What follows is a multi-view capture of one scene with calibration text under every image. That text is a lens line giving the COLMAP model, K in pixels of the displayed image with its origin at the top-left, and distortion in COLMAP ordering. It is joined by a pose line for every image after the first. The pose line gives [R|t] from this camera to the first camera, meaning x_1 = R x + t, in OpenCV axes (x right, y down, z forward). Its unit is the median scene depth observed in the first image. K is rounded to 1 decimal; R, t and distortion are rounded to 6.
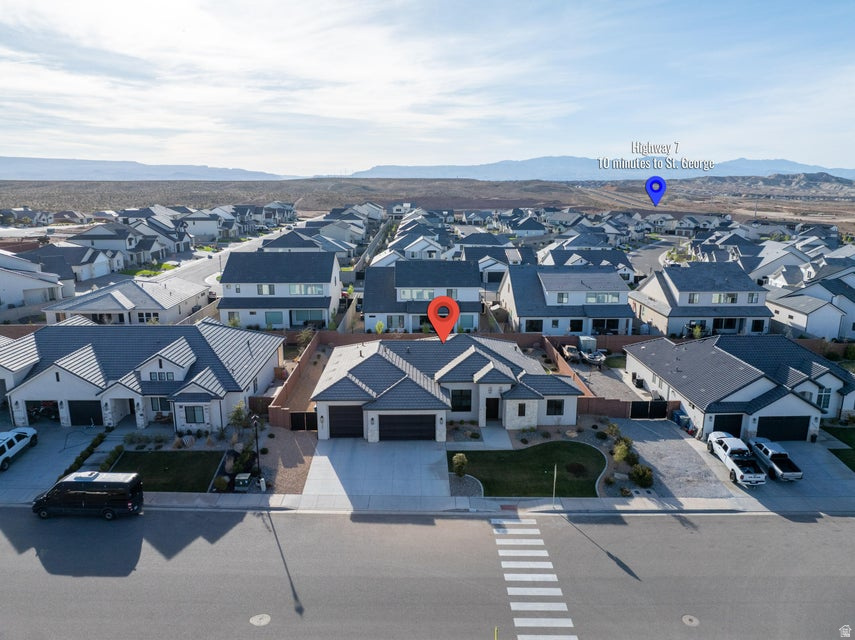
lens RADIAL K [[599.9, 0, 427.5], [0, 599.9, 320.0], [0, 0, 1]] dist [-0.037170, 0.013250]
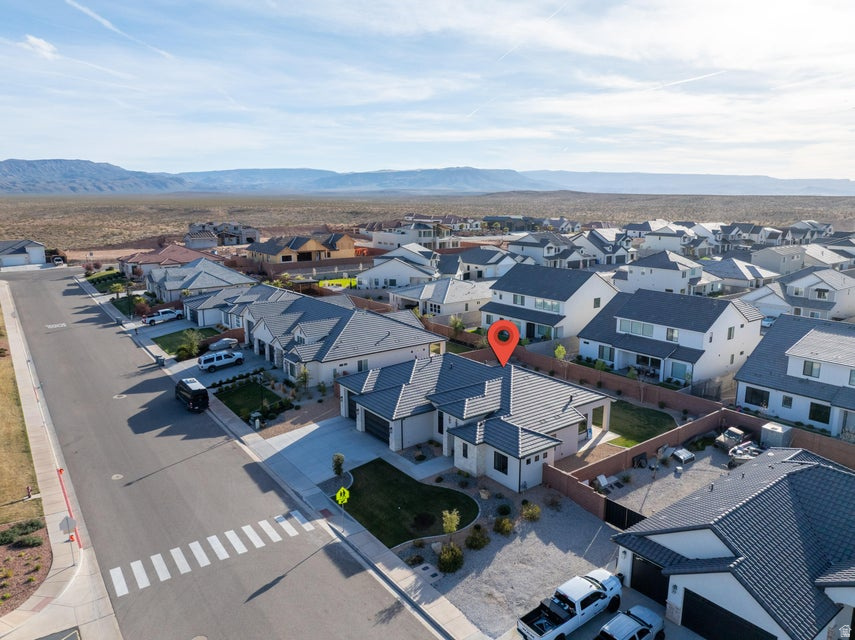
lens RADIAL K [[599.9, 0, 427.5], [0, 599.9, 320.0], [0, 0, 1]] dist [-0.037170, 0.013250]
pose [[0.580998, 0.159998, -0.798024, 0.506923], [-0.177999, 0.981731, 0.067238, -0.059667], [0.794203, 0.102982, 0.598863, 0.239477]]
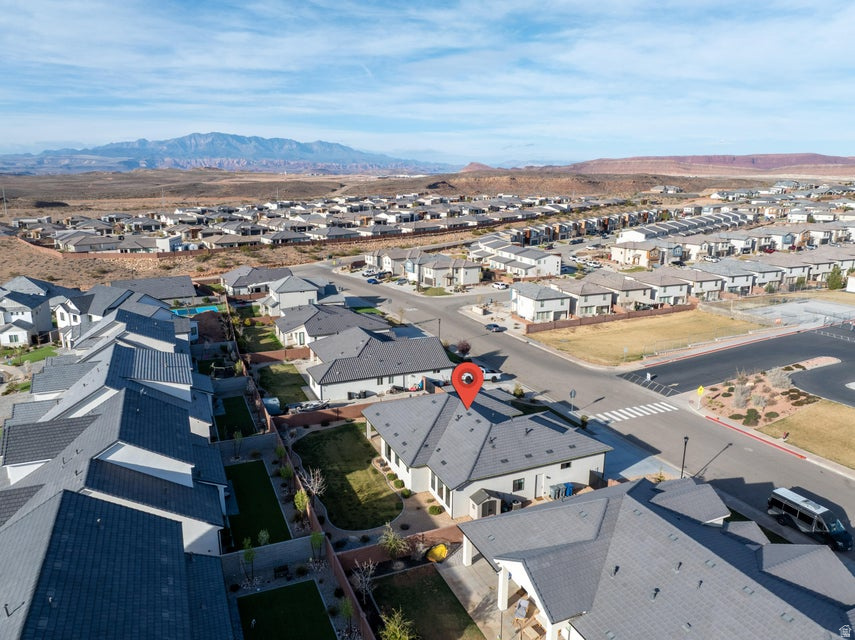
lens RADIAL K [[602.8, 0, 427.5], [0, 602.8, 320.0], [0, 0, 1]] dist [-0.042309, 0.004215]
pose [[-0.380518, -0.219941, 0.898238, -0.614781], [0.200401, 0.928614, 0.312275, -0.313827], [-0.902799, 0.298834, -0.309278, 0.941908]]
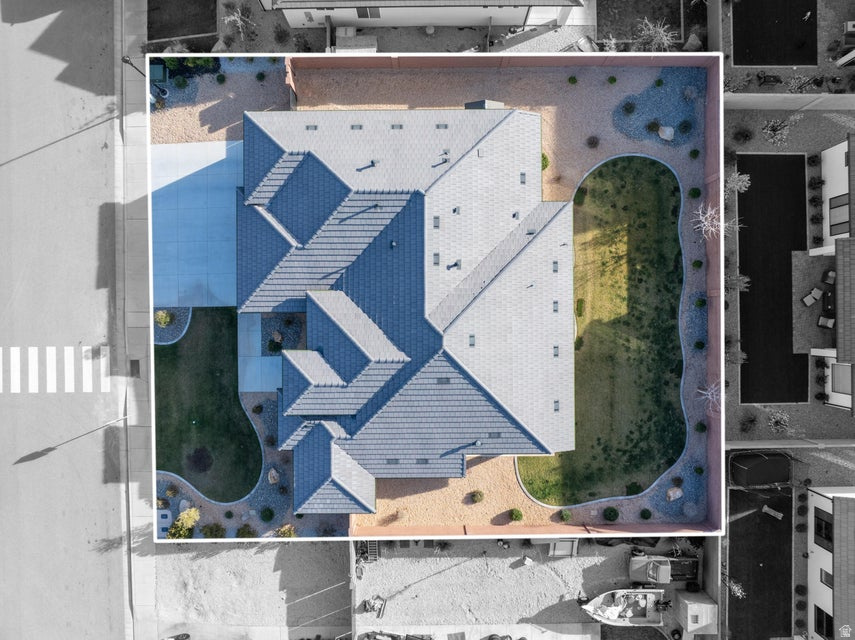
lens RADIAL K [[599.9, 0, 427.5], [0, 599.9, 320.0], [0, 0, 1]] dist [-0.037170, 0.013250]
pose [[-0.012947, 0.999900, -0.005693, 0.029518], [-0.222573, 0.002669, 0.974912, -0.348587], [0.974830, 0.013890, 0.222516, 0.616797]]
